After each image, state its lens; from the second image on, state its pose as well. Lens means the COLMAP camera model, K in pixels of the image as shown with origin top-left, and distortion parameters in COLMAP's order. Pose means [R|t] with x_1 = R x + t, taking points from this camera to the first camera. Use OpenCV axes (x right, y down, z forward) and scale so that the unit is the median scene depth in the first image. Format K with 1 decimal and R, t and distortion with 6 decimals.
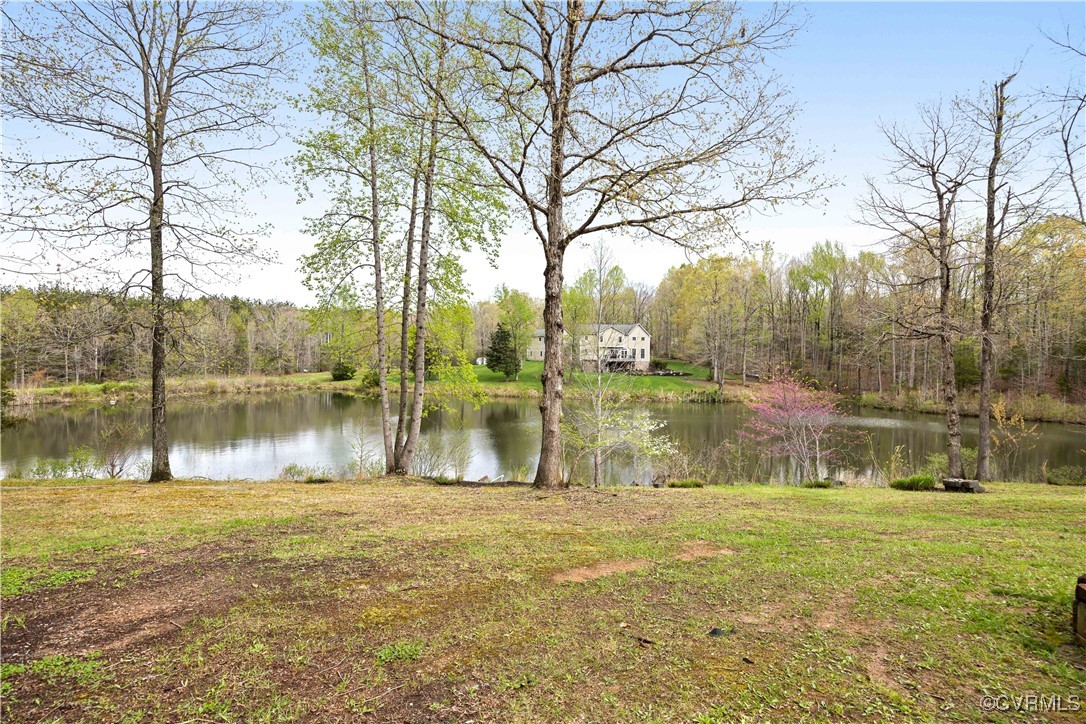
lens RADIAL K [[534.6, 0, 542.3], [0, 534.6, 367.6], [0, 0, 1]] dist [-0.014943, 0.000032]
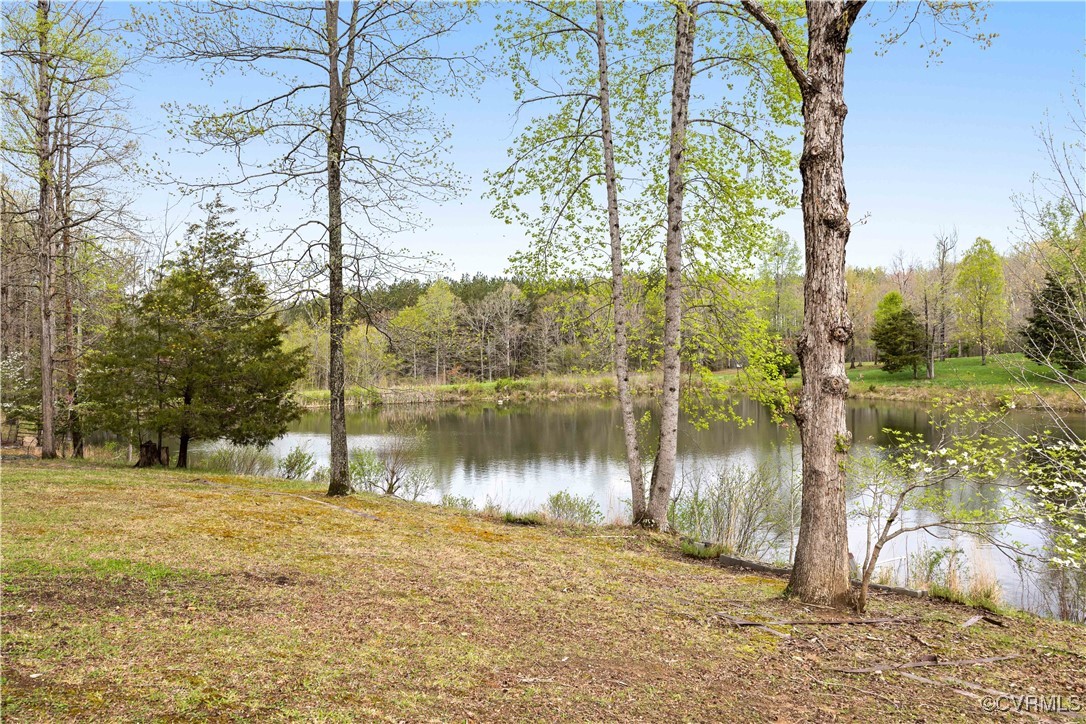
lens RADIAL K [[775.6, 0, 543.0], [0, 775.6, 362.0], [0, 0, 1]] dist [-0.002615, -0.000404]
pose [[0.747514, -0.009449, -0.664179, 0.101659], [0.006907, 0.999955, -0.006453, 0.012691], [0.664210, 0.000236, 0.747546, 0.148219]]
